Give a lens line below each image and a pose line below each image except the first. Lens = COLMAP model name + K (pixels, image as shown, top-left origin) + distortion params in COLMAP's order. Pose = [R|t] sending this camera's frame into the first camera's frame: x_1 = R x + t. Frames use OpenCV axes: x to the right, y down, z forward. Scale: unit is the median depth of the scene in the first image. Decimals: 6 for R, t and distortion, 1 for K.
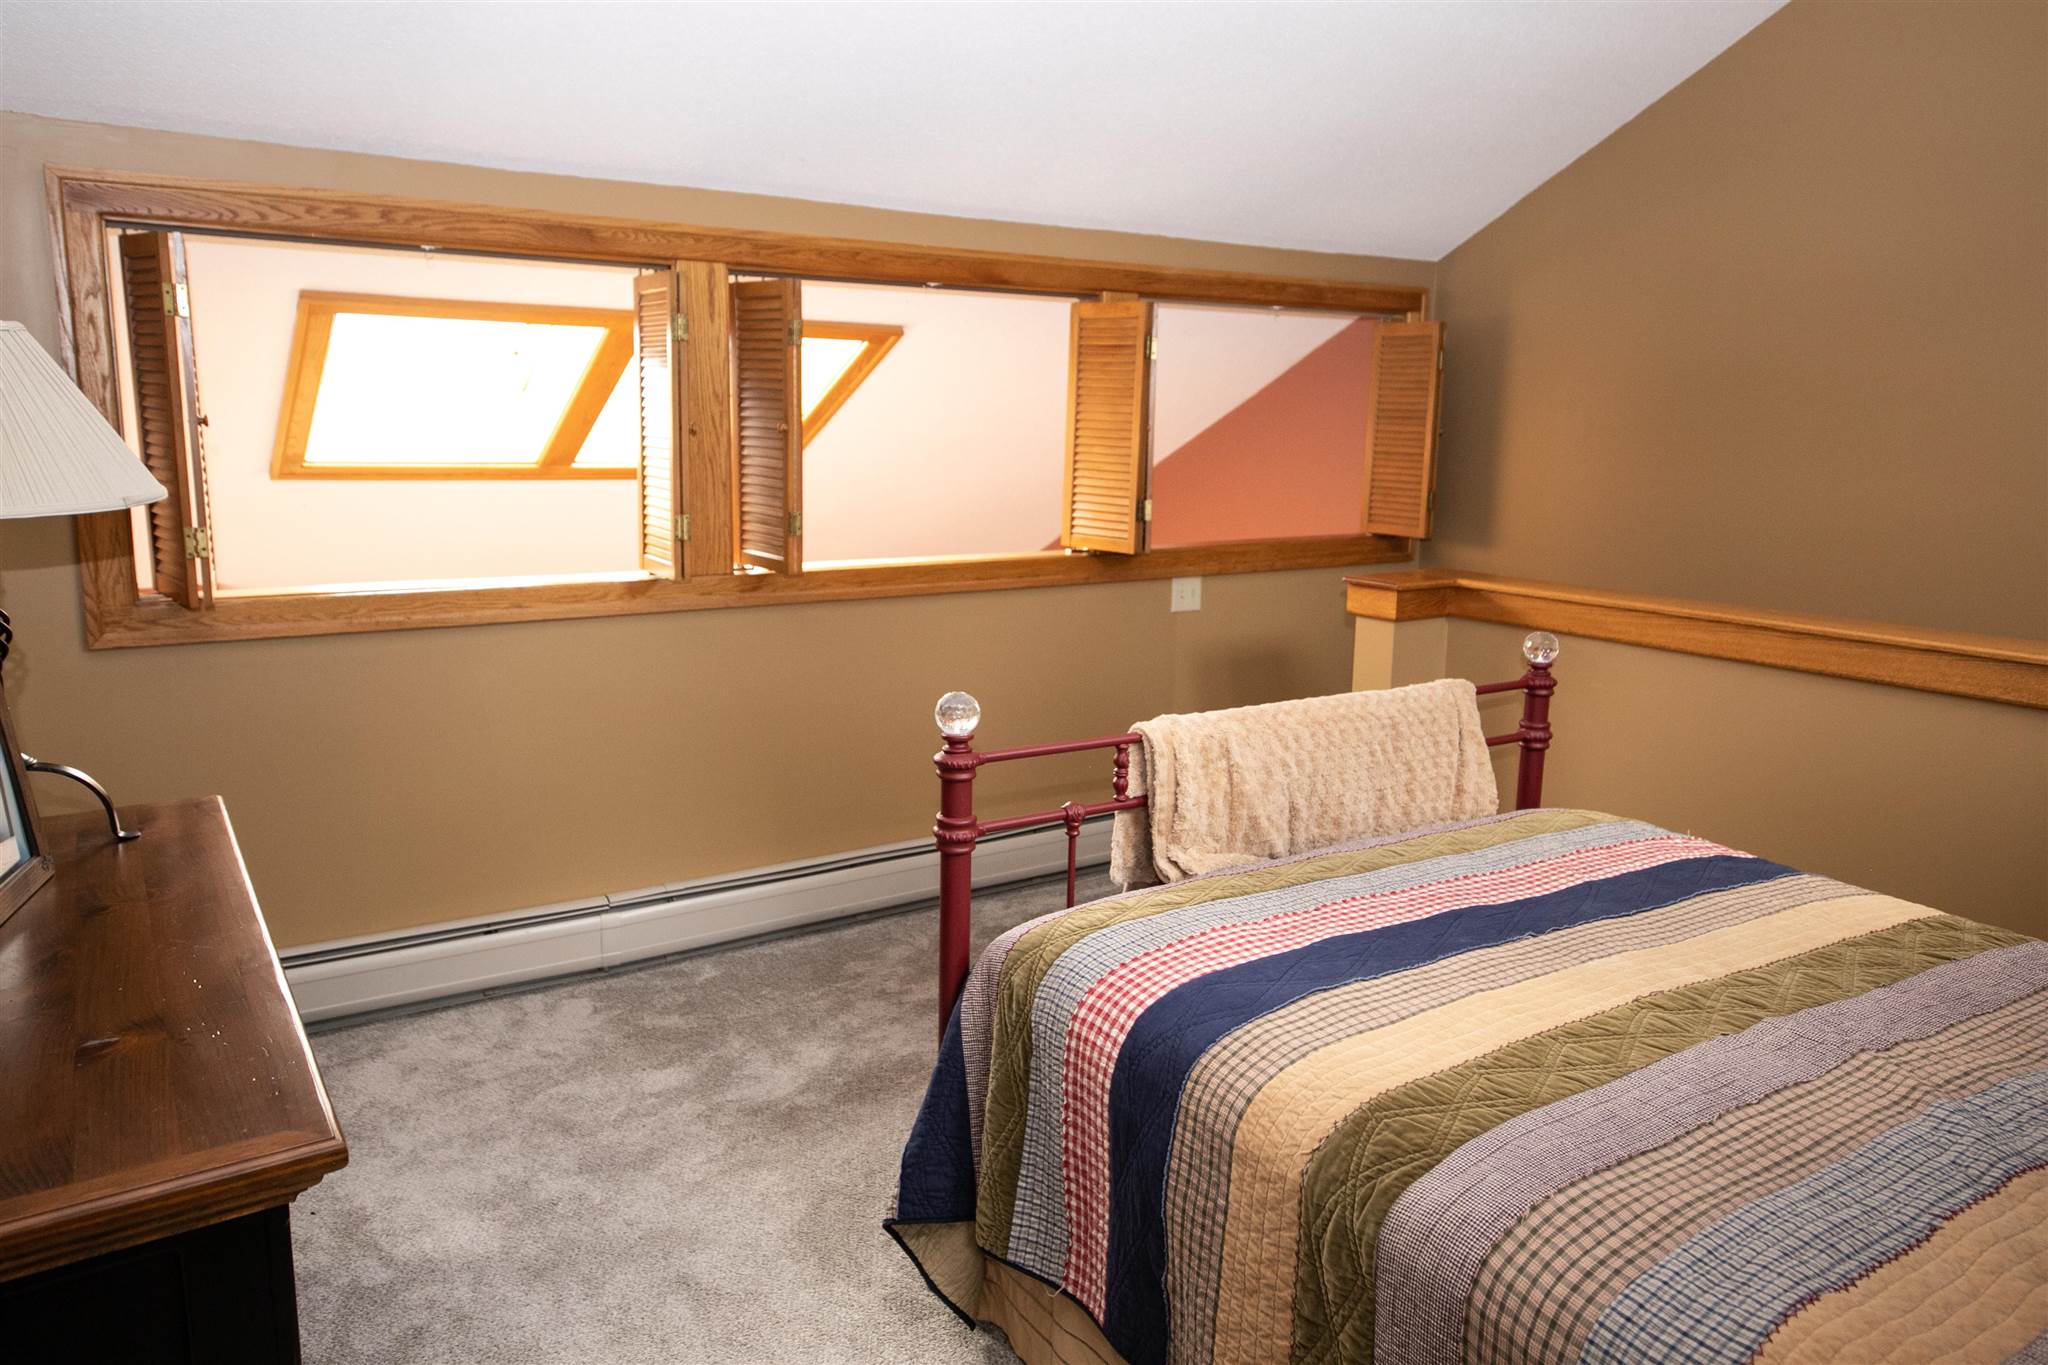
lens RADIAL K [[1424.3, 0, 1062.1], [0, 1424.3, 680.4], [0, 0, 1]] dist [0.018224, -0.002055]
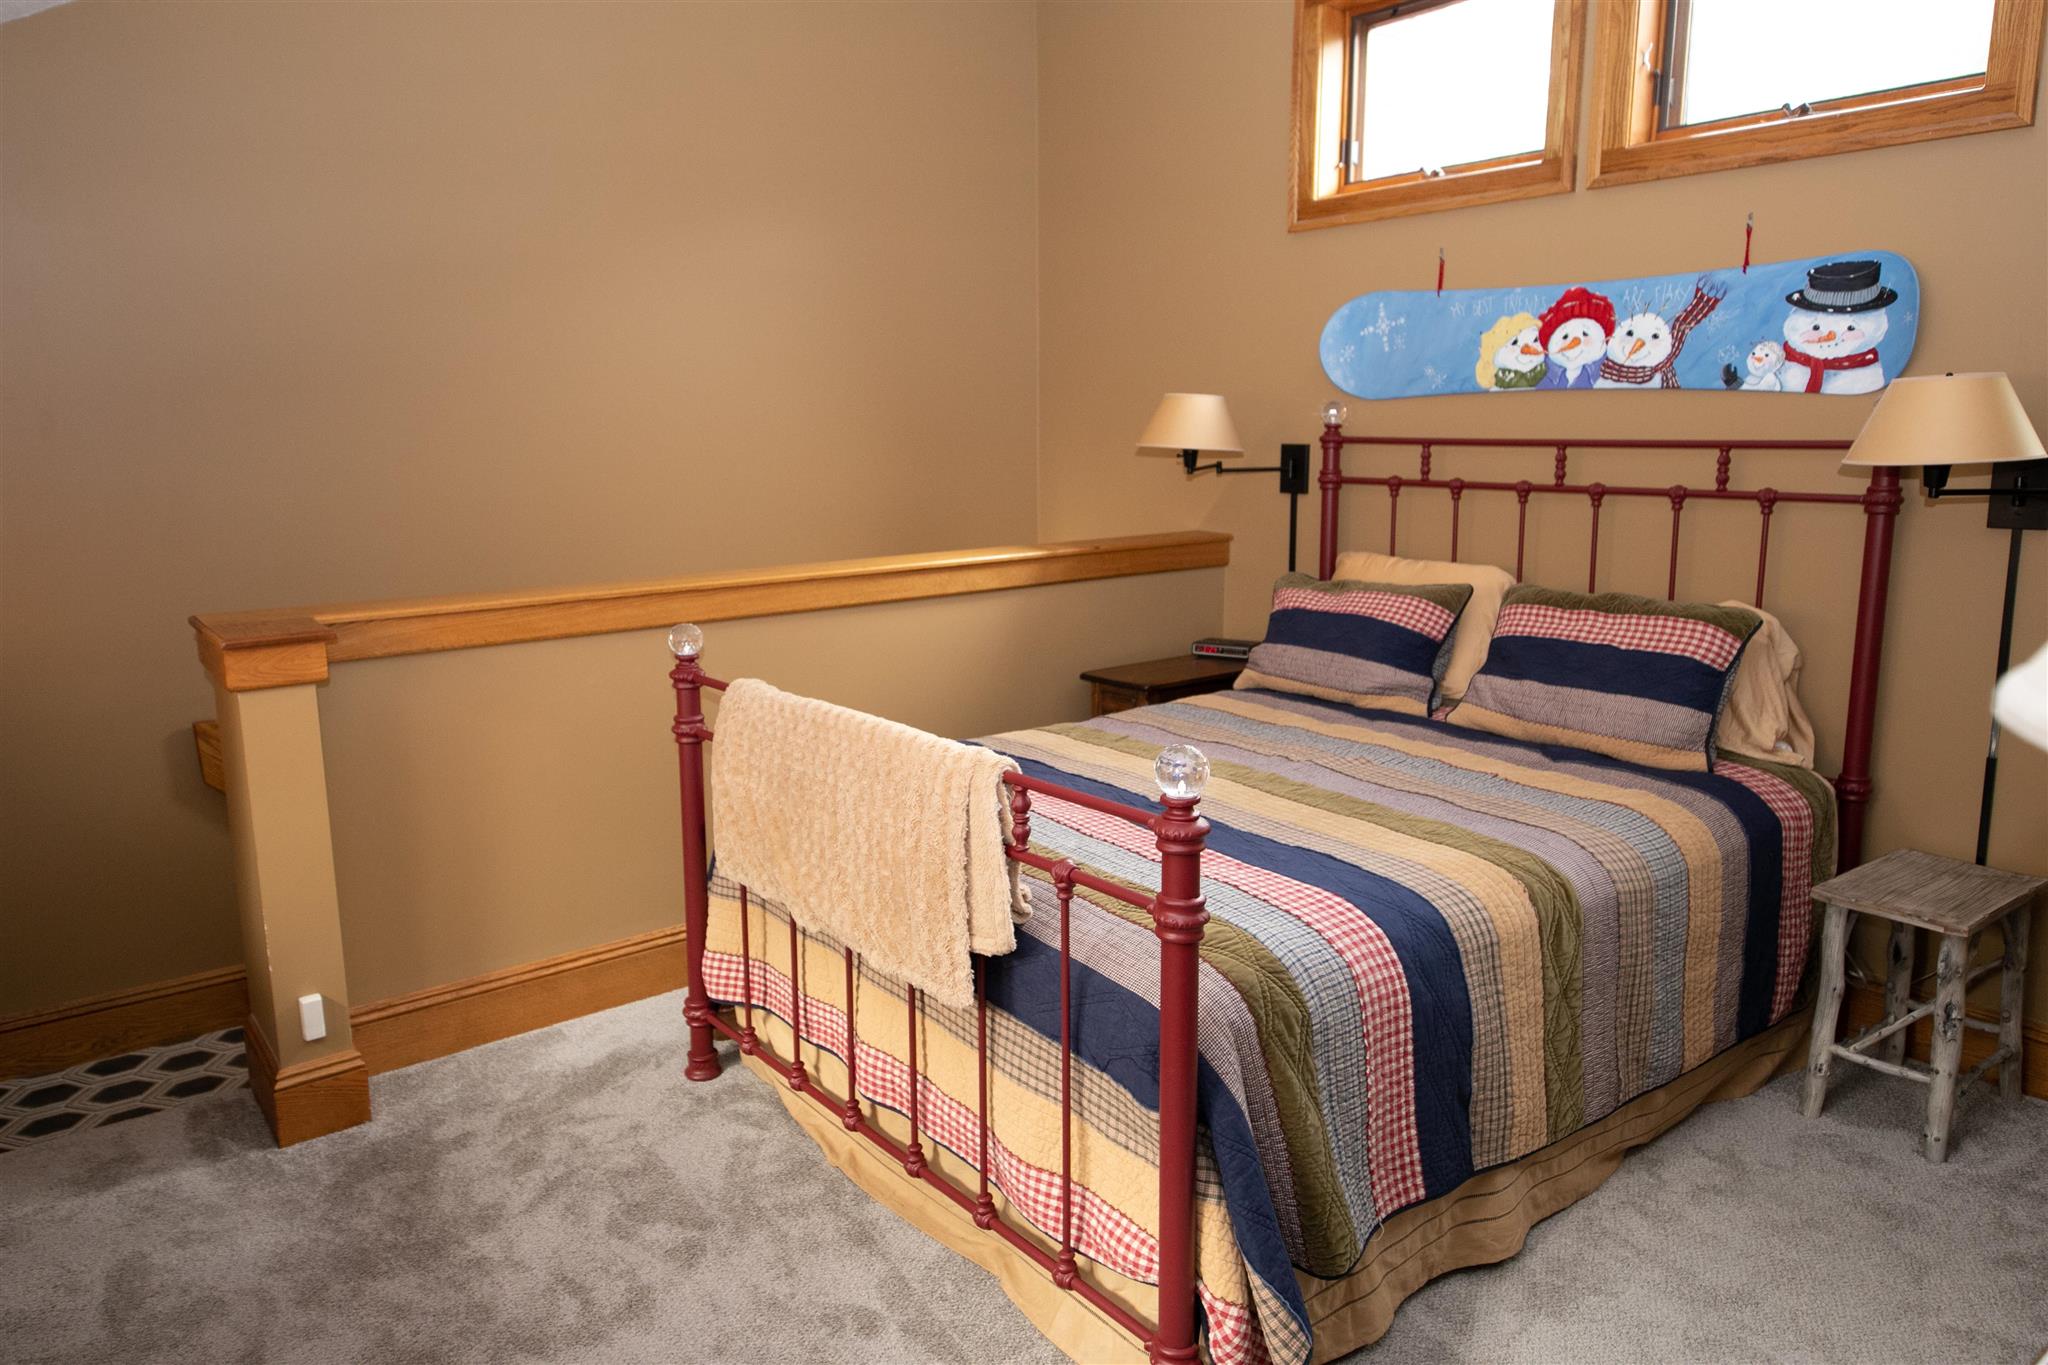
lens RADIAL K [[1365.3, 0, 1022.6], [0, 1365.3, 661.3], [0, 0, 1]] dist [0.018244, 0.000295]
pose [[-0.071877, -0.192715, 0.978619, -0.720408], [0.193261, 0.959871, 0.203218, -0.185968], [-0.978511, 0.203736, -0.031748, 0.977283]]
